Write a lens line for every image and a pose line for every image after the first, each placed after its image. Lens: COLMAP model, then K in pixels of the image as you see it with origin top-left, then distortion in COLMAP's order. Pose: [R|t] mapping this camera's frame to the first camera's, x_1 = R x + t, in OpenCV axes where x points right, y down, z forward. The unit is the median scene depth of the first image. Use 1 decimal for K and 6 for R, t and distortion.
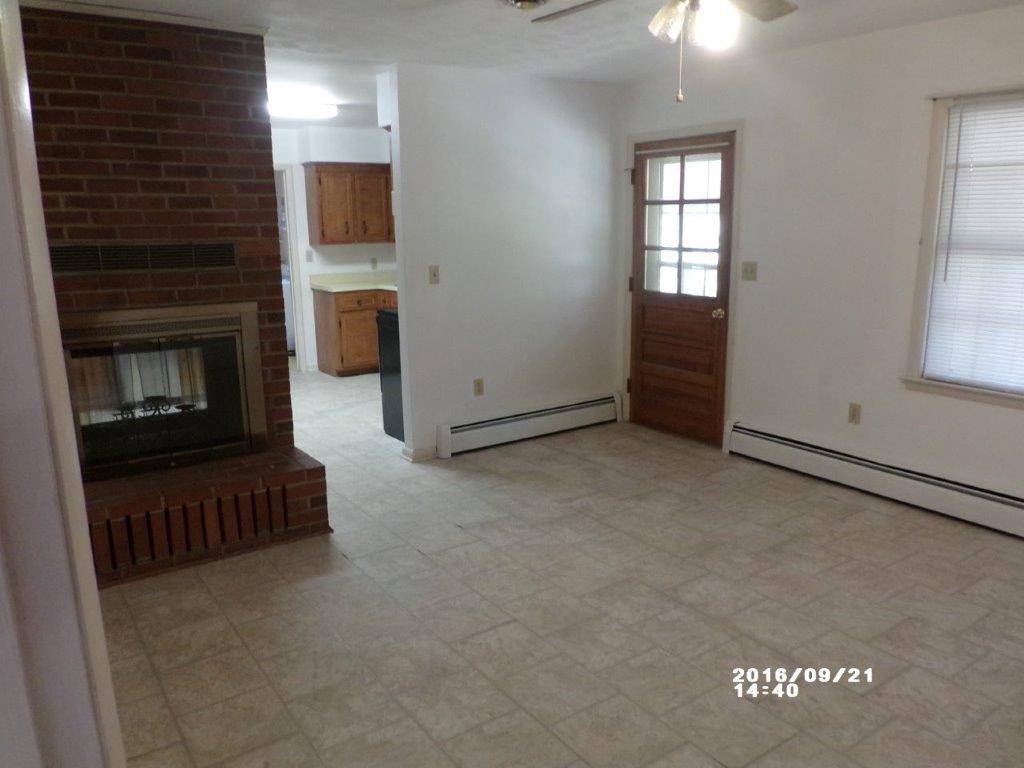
lens RADIAL K [[760.1, 0, 525.2], [0, 760.1, 387.9], [0, 0, 1]] dist [-0.064967, 0.109023]
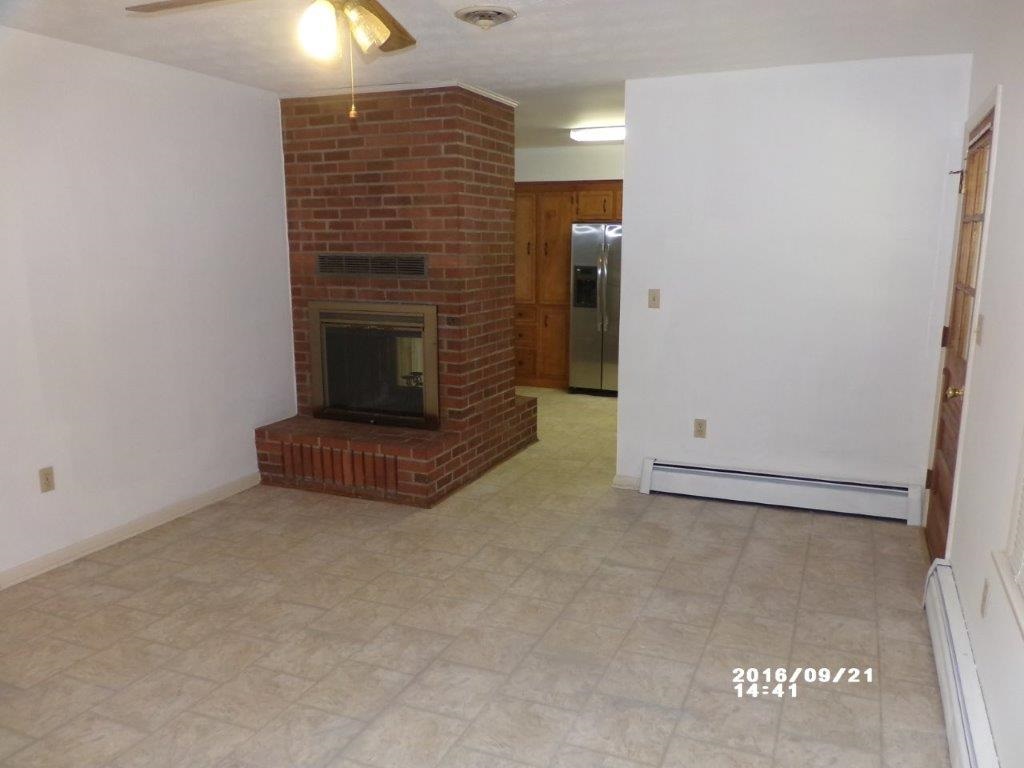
lens RADIAL K [[760.1, 0, 525.2], [0, 760.1, 387.9], [0, 0, 1]] dist [-0.064967, 0.109023]
pose [[0.554463, 0.168321, -0.815008, 0.779759], [-0.185564, 0.979682, 0.076088, -0.111256], [0.811256, 0.109049, 0.574432, 0.462550]]
